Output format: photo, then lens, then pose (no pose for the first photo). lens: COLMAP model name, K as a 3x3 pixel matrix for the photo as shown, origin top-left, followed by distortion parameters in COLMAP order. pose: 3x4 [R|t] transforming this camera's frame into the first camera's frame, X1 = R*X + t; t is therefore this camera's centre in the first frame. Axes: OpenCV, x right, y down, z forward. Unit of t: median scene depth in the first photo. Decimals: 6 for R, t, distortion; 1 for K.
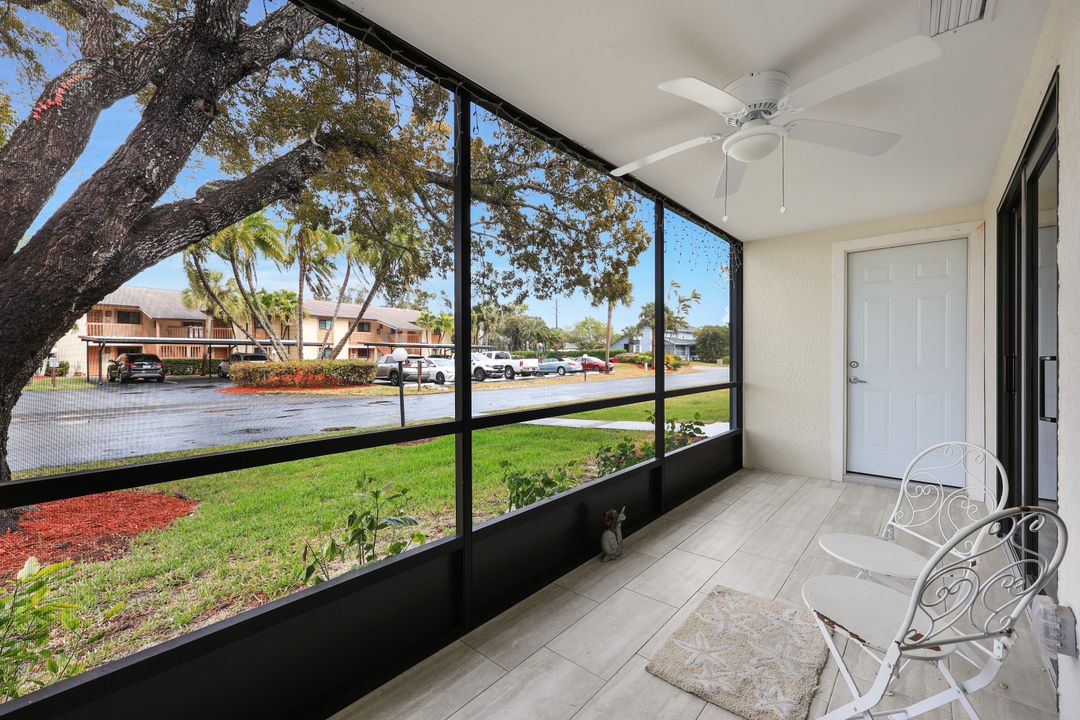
lens RADIAL K [[444.3, 0, 536.6], [0, 444.3, 358.1], [0, 0, 1]] dist [0.017548, 0.000027]
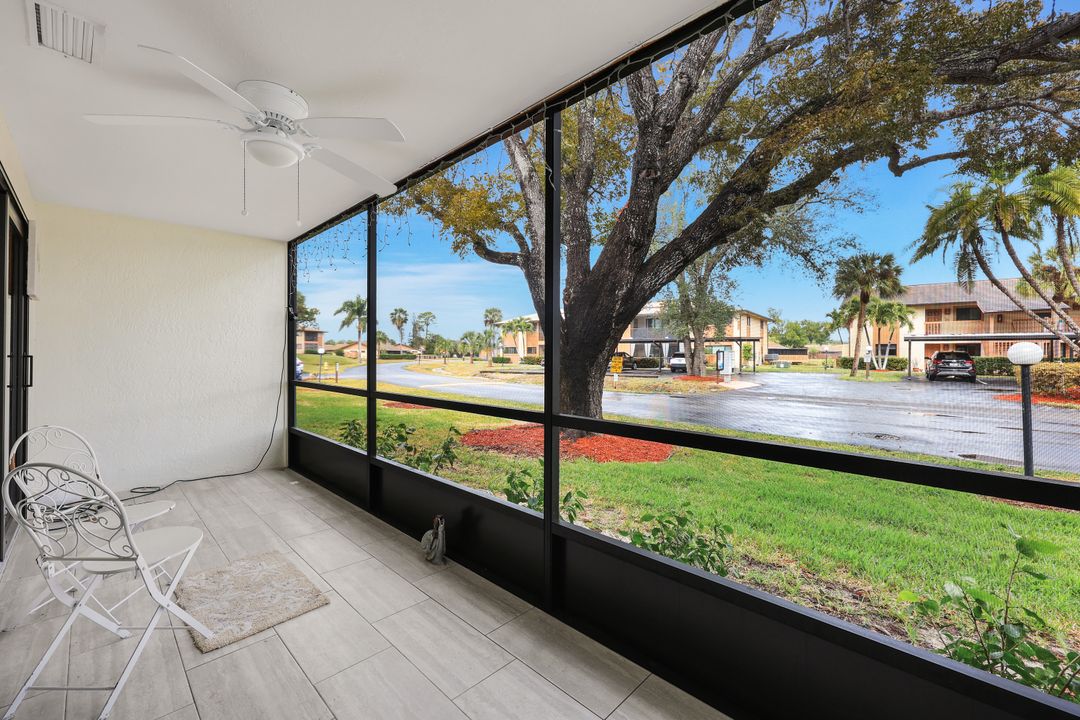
lens RADIAL K [[453.6, 0, 537.9], [0, 453.6, 351.0], [0, 0, 1]] dist [0.020469, 0.000116]
pose [[-0.061099, 0.001469, -0.998131, 0.353307], [-0.010555, 0.999942, 0.002118, -0.006268], [0.998076, 0.010665, -0.061080, 0.392615]]
